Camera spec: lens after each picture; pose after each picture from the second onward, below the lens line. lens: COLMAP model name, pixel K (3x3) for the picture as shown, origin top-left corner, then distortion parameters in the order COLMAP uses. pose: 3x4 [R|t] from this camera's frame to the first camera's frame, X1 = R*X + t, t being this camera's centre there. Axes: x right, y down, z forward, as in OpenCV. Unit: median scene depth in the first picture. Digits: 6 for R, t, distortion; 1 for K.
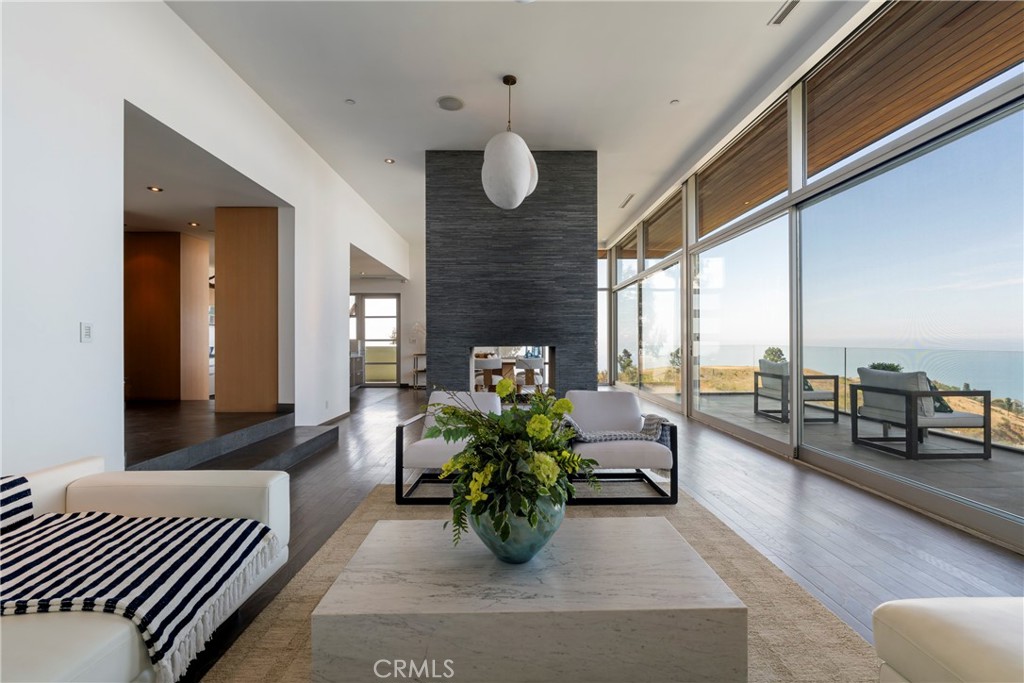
lens RADIAL K [[462.1, 0, 511.0], [0, 462.1, 340.1], [0, 0, 1]] dist [-0.003018, 0.000463]
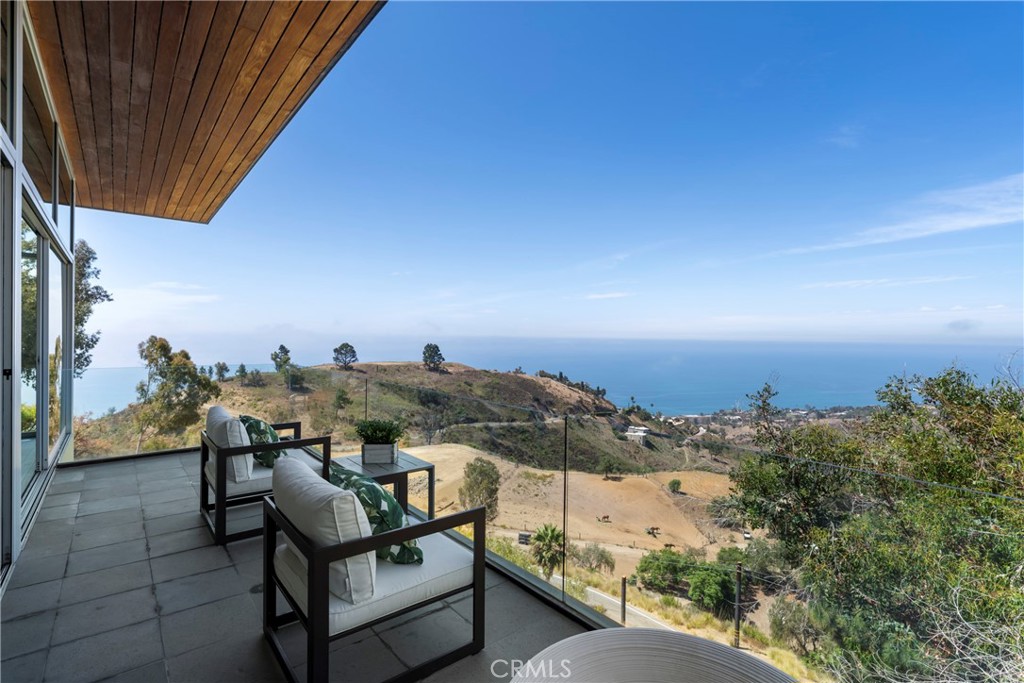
lens RADIAL K [[484.5, 0, 512.3], [0, 484.5, 343.2], [0, 0, 1]] dist [-0.004369, 0.000149]
pose [[0.778762, 0.006413, 0.627286, 0.431904], [-0.016831, 0.999801, 0.010675, -0.038487], [-0.627093, -0.018871, 0.778715, 0.344553]]
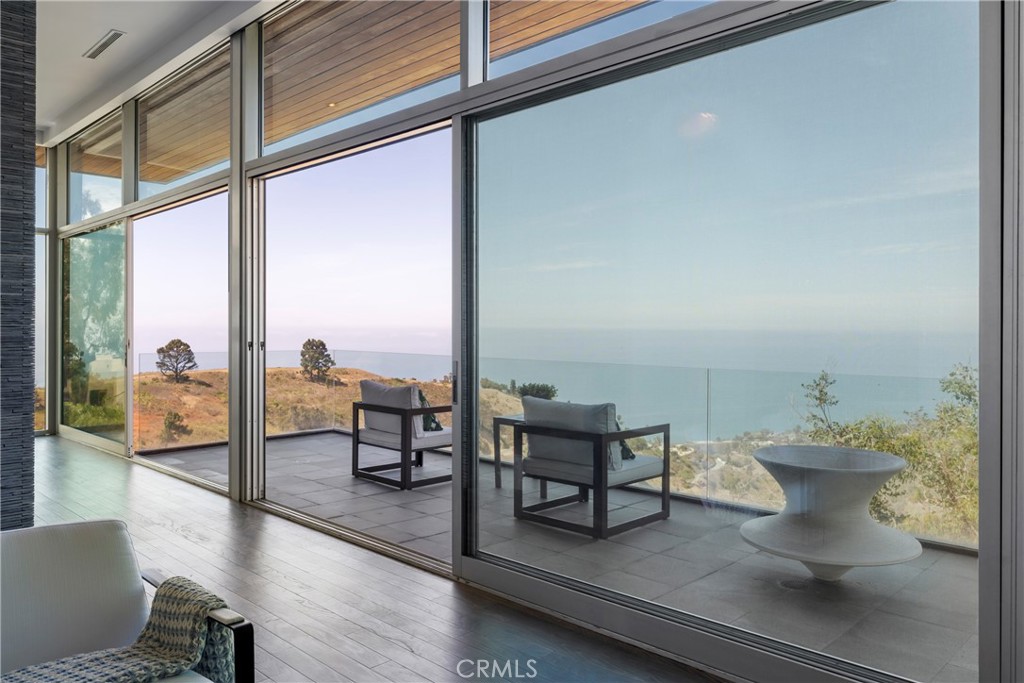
lens RADIAL K [[739.4, 0, 512.0], [0, 739.4, 341.5], [0, 0, 1]] dist [-0.004808, 0.007190]
pose [[0.710911, -0.004353, 0.703269, 0.022507], [-0.008975, 0.999843, 0.015262, -0.021125], [-0.703225, -0.017162, 0.710760, 0.199944]]
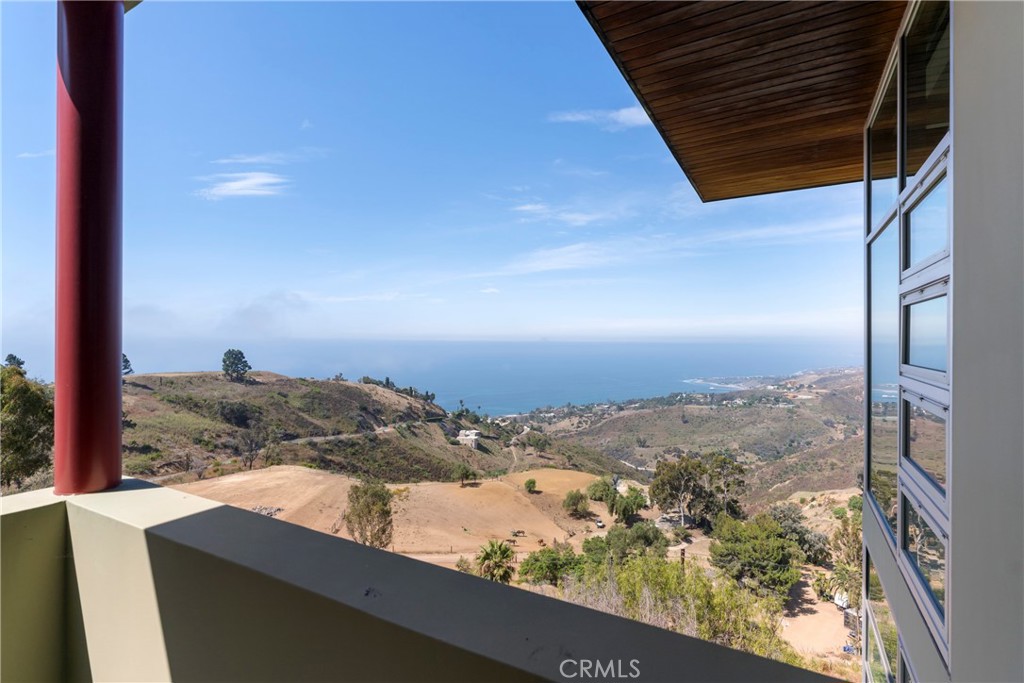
lens RADIAL K [[503.7, 0, 510.5], [0, 503.7, 342.0], [0, 0, 1]] dist [-0.002905, -0.000342]
pose [[0.499872, 0.004467, 0.866088, -0.592816], [-0.006392, 0.999978, -0.001469, -0.033267], [-0.866076, -0.004801, 0.499890, 1.841379]]
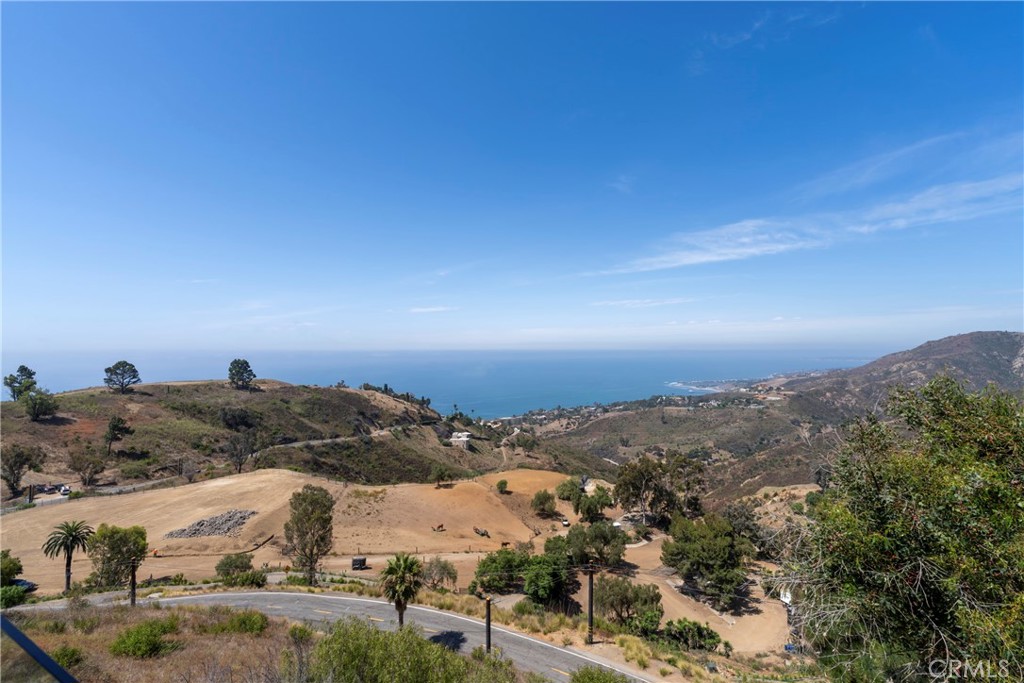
lens RADIAL K [[459.1, 0, 511.2], [0, 459.1, 342.0], [0, 0, 1]] dist [-0.006772, 0.001518]
pose [[0.496142, 0.015938, 0.868095, 0.650838], [0.001695, 0.999812, -0.019326, -0.044262], [-0.868240, 0.011060, 0.496021, 1.099040]]
